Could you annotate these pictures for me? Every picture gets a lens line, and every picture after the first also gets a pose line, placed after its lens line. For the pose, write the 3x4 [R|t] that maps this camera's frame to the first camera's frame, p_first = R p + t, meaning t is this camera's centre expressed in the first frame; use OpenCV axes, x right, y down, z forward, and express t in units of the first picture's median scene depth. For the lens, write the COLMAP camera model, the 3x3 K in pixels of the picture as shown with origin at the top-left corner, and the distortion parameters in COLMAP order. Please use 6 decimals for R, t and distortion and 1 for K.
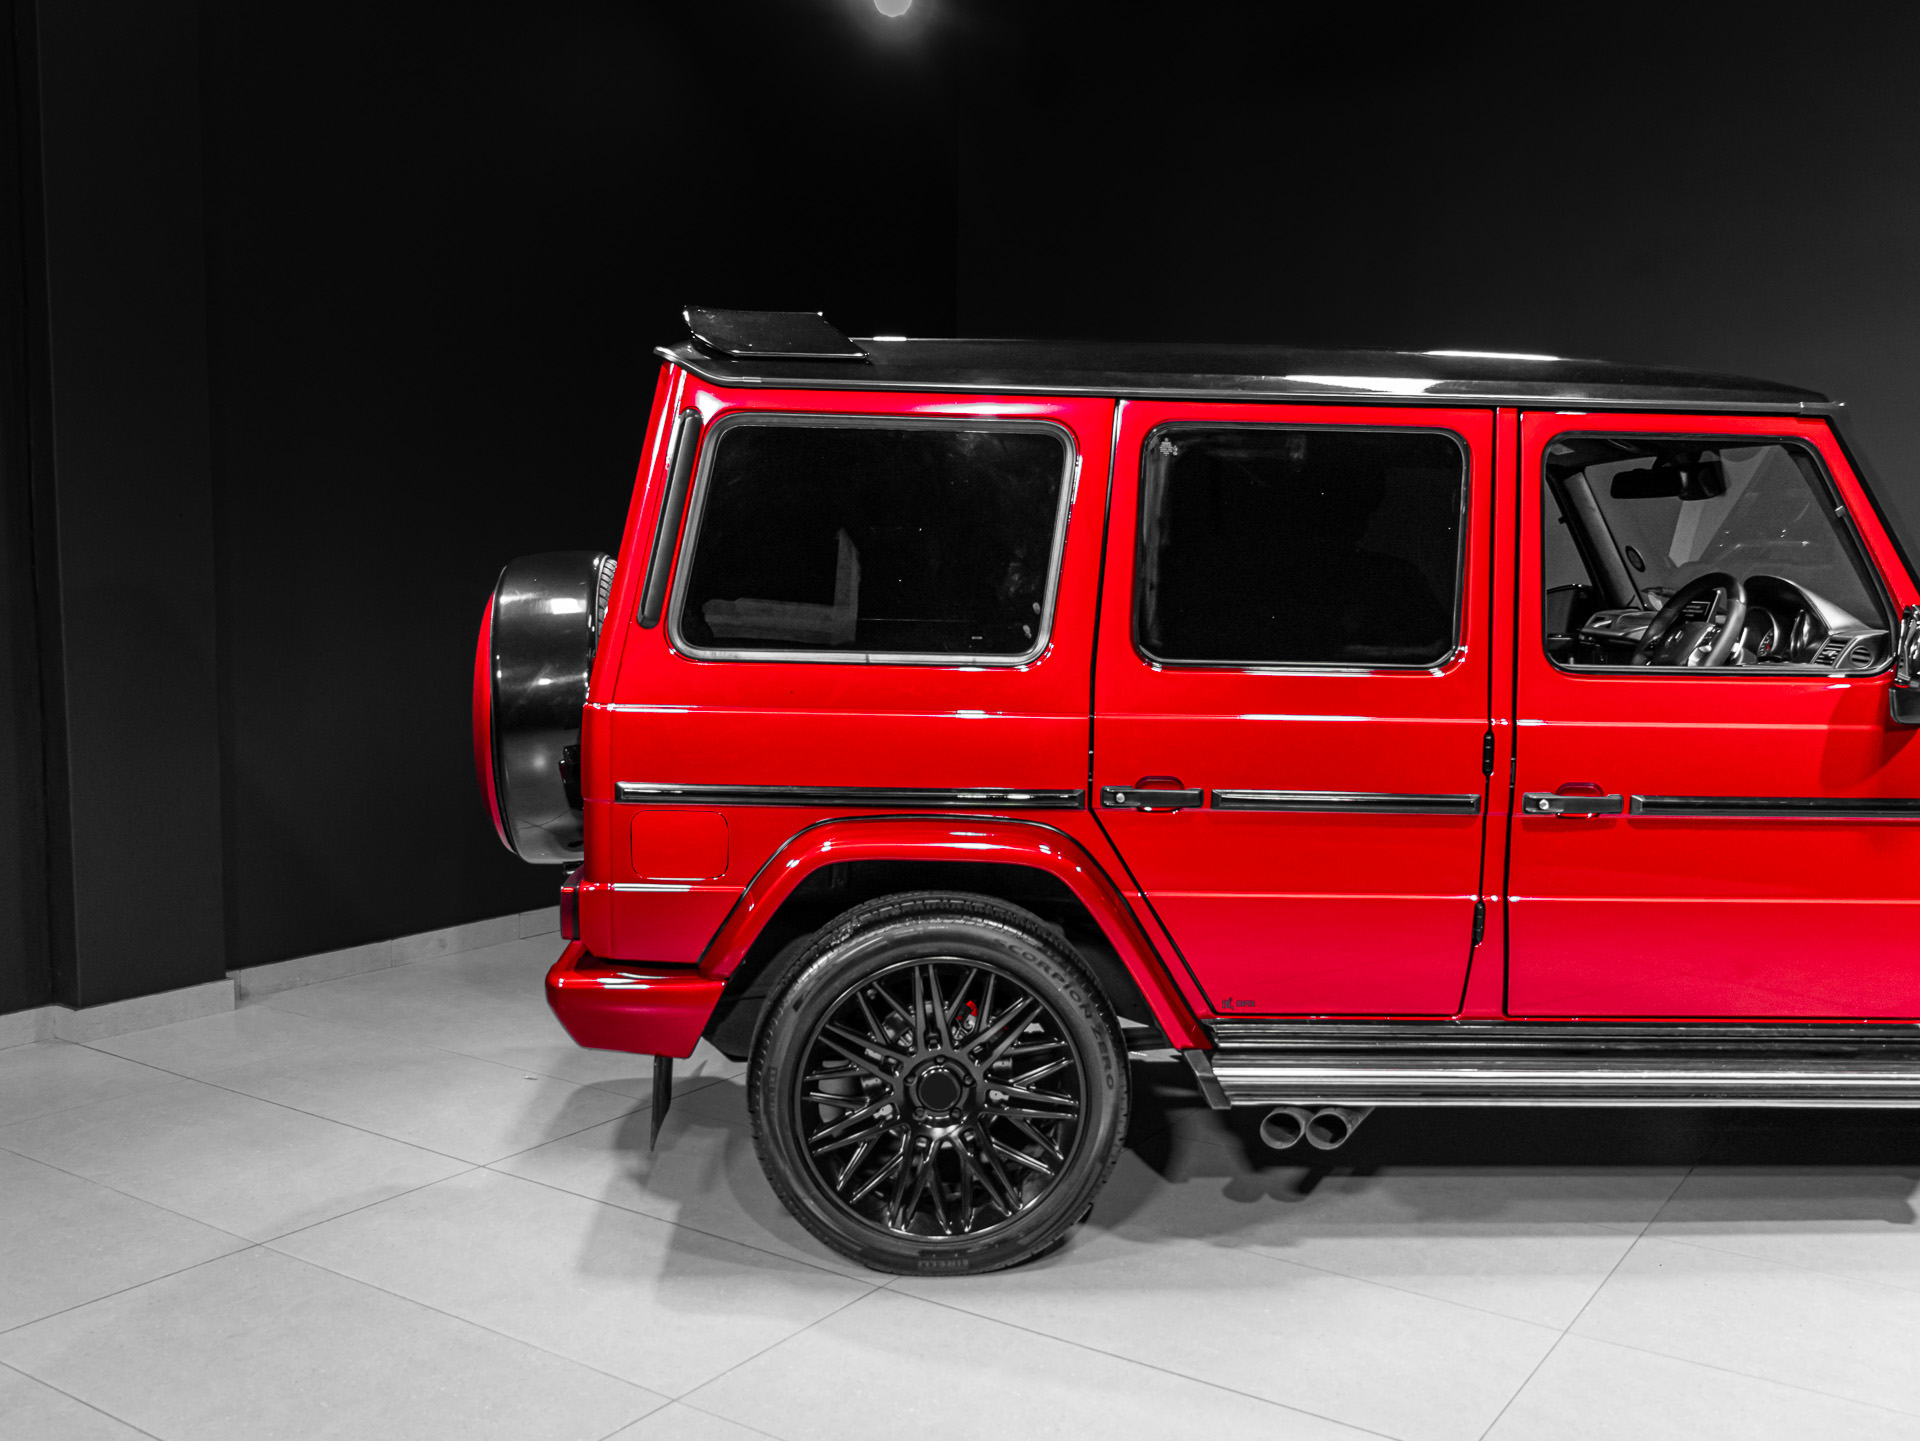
lens RADIAL K [[1729.3, 0, 965.2], [0, 1729.3, 731.1], [0, 0, 1]] dist [-0.000752, 0.000563]
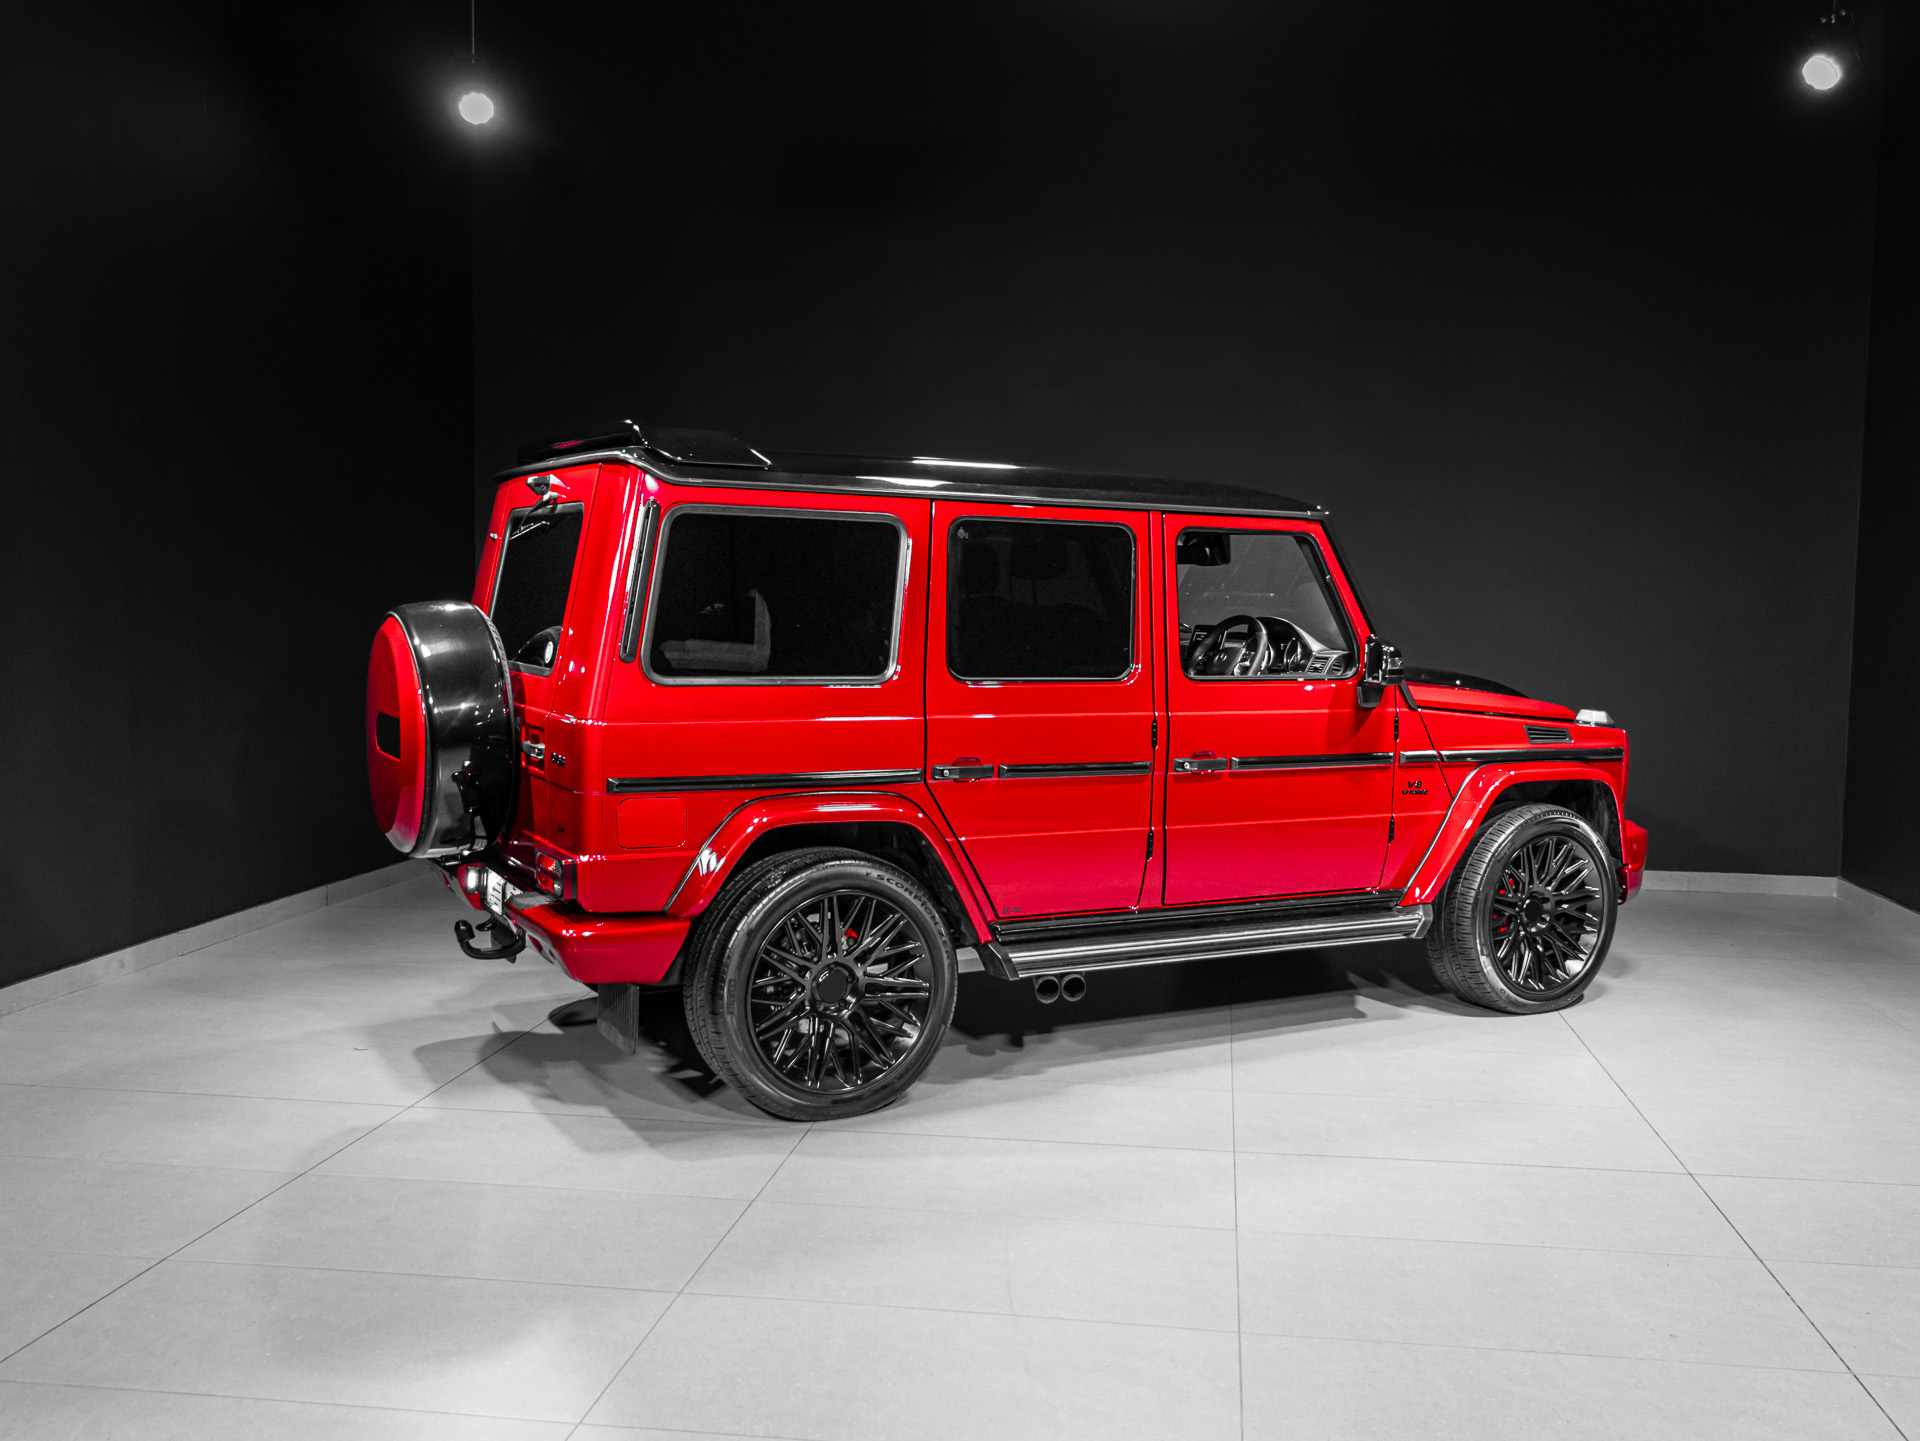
lens RADIAL K [[1729.3, 0, 965.2], [0, 1729.3, 731.1], [0, 0, 1]] dist [-0.000752, 0.000563]
pose [[0.897090, -0.034756, 0.440478, -0.524346], [0.040200, 0.999187, -0.003031, 0.007972], [-0.440015, 0.020426, 0.897758, -0.310530]]
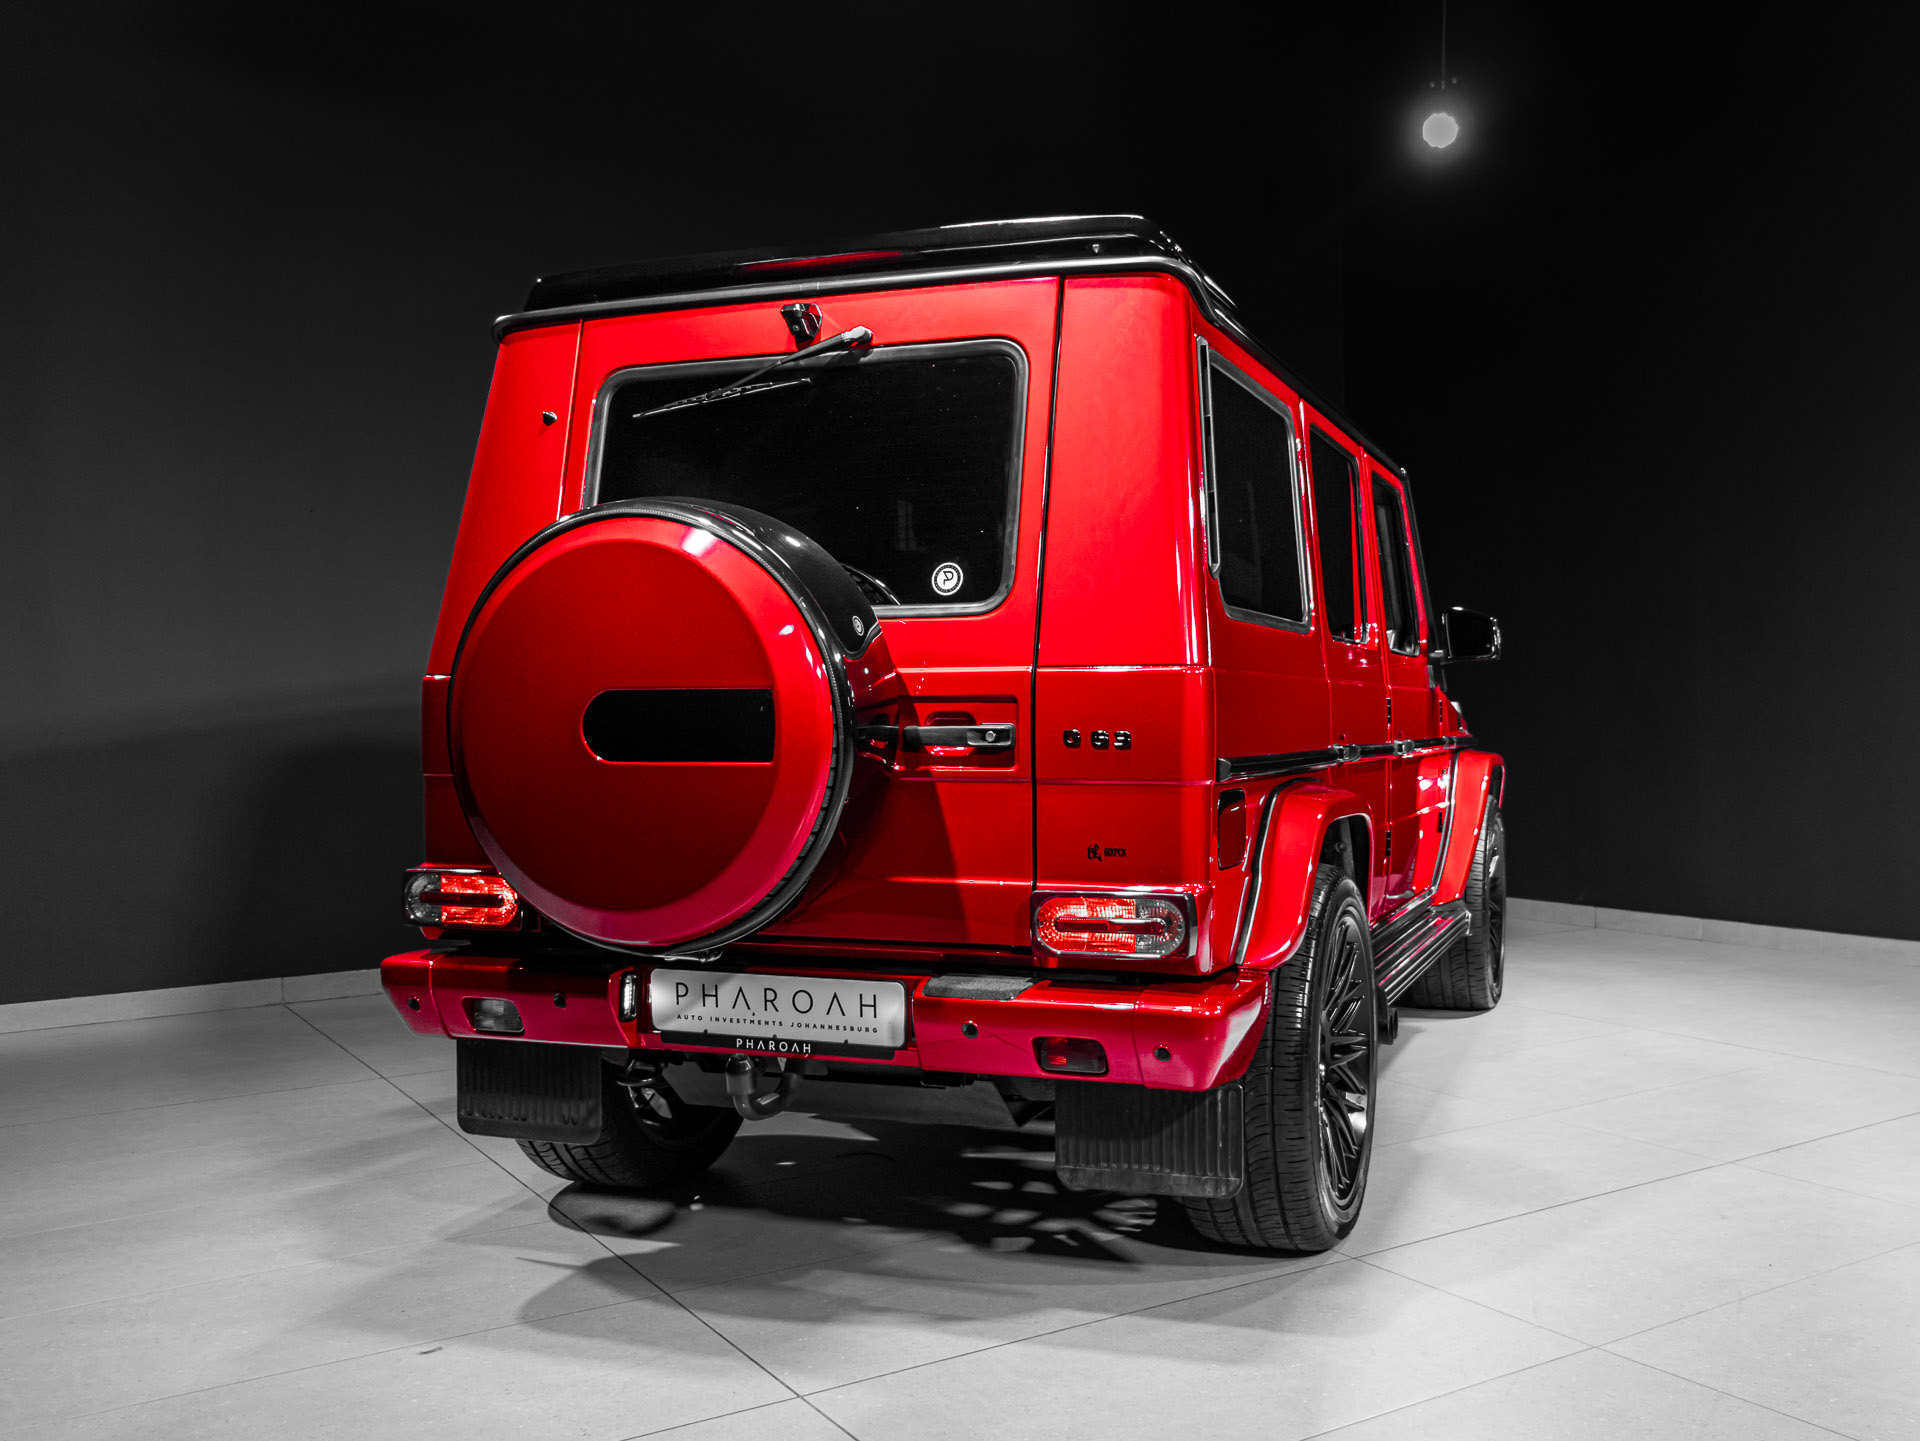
lens RADIAL K [[1750.6, 0, 1075.6], [0, 1750.6, 719.5], [0, 0, 1]] dist [-0.002328, -0.002176]
pose [[0.372819, -0.023045, 0.927618, -0.989267], [0.104739, 0.994348, -0.017393, 0.017642], [-0.921974, 0.103643, 0.373125, 0.719299]]
